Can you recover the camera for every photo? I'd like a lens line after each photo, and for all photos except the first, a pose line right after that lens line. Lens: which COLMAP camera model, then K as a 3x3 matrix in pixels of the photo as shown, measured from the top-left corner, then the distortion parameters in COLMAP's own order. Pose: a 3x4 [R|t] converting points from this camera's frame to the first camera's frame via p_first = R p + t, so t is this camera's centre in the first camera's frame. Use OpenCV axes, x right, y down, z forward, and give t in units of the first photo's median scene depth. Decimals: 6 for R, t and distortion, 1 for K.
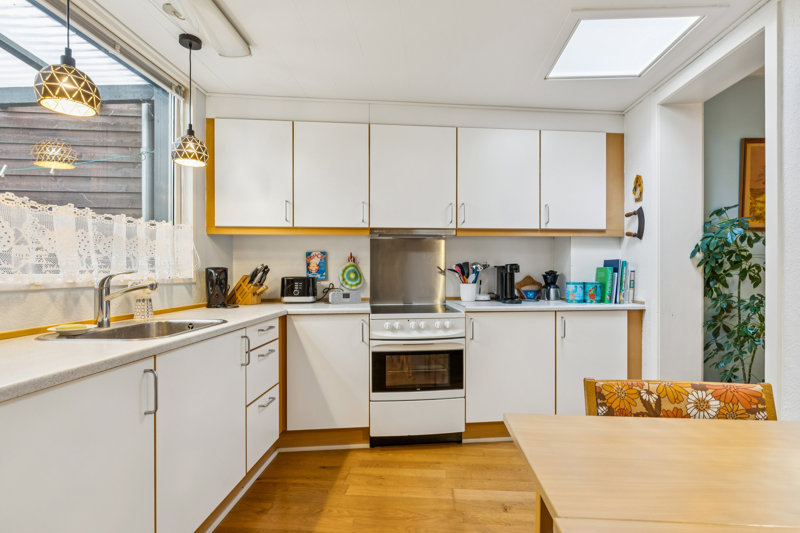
lens RADIAL K [[380.3, 0, 398.0], [0, 380.3, 267.0], [0, 0, 1]] dist [-0.009856, 0.000075]
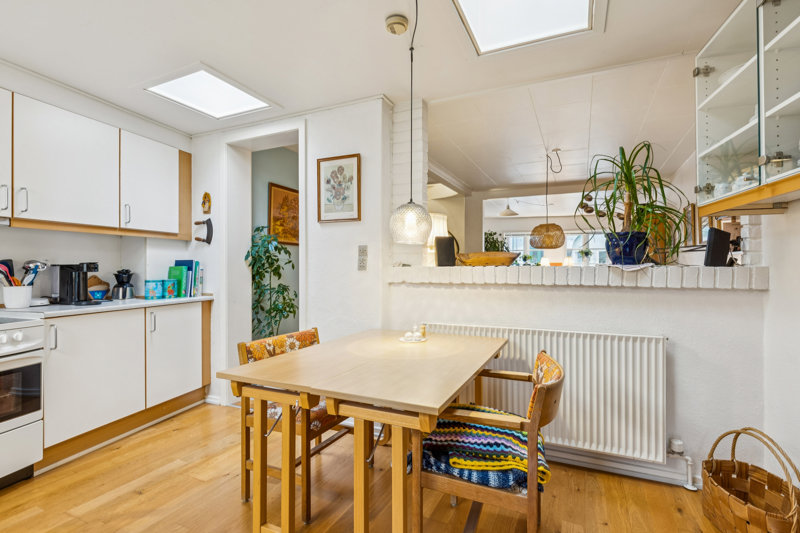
lens RADIAL K [[380.3, 0, 400.2], [0, 380.3, 266.9], [0, 0, 1]] dist [-0.009856, 0.000075]
pose [[0.362866, 0.001408, 0.931840, -0.298272], [-0.003953, 0.999992, 0.000029, -0.000733], [-0.931833, -0.003694, 0.362869, -0.047569]]
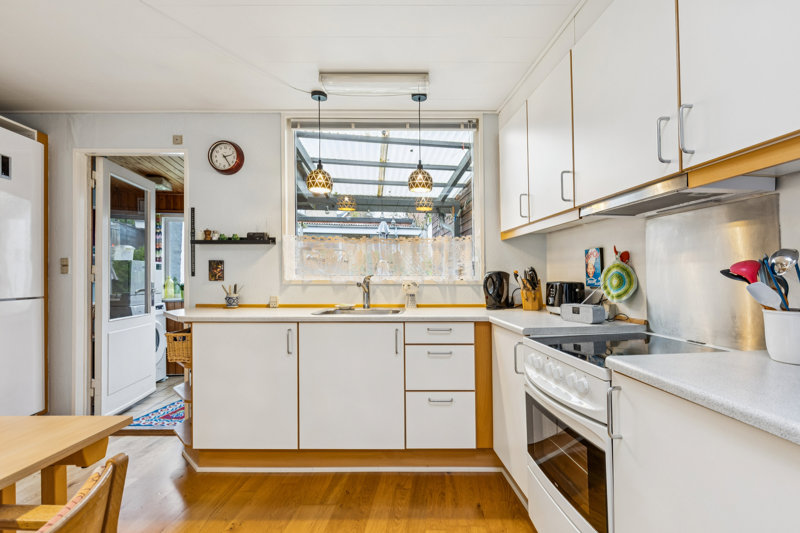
lens RADIAL K [[380.3, 0, 429.8], [0, 380.3, 267.7], [0, 0, 1]] dist [-0.009856, 0.000075]
pose [[0.074576, -0.017223, -0.997067, 0.628948], [0.008459, 0.999826, -0.016637, 0.008648], [0.997179, -0.007194, 0.074709, 0.803116]]
